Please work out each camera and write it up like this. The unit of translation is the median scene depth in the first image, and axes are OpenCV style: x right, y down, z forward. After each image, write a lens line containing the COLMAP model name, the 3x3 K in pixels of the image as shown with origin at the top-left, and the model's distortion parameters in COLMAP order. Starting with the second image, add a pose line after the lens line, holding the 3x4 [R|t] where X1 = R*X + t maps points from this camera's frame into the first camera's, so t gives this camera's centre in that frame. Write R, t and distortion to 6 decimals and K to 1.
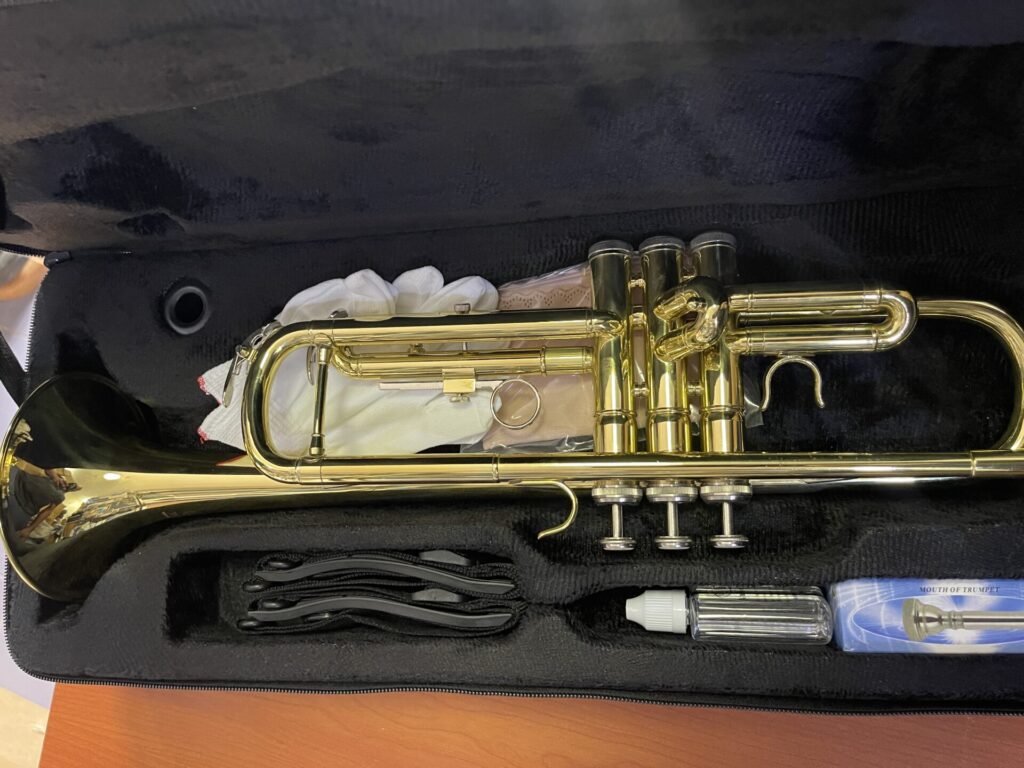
lens RADIAL K [[800.4, 0, 509.2], [0, 800.4, 383.8], [0, 0, 1]] dist [0.022481, -0.031677]
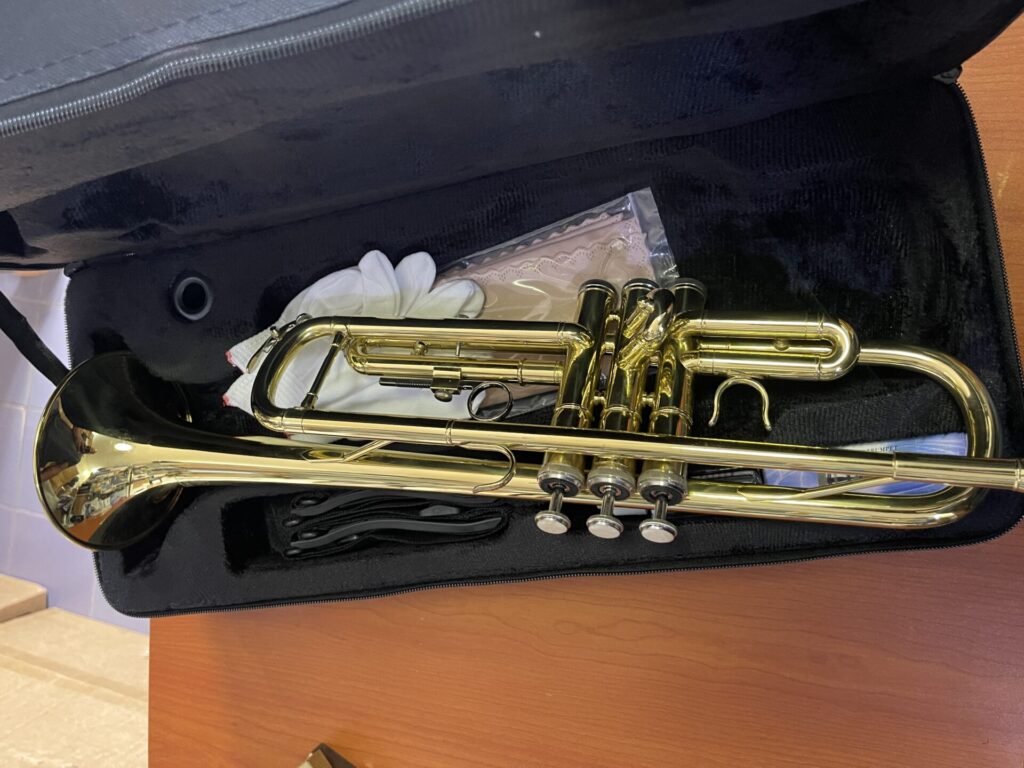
lens RADIAL K [[800.4, 0, 513.5], [0, 800.4, 382.8], [0, 0, 1]] dist [0.022481, -0.031677]
pose [[0.988568, -0.139853, -0.056350, 0.110723], [0.146351, 0.979910, 0.135488, -0.068196], [0.036269, -0.142186, 0.989175, -0.151442]]
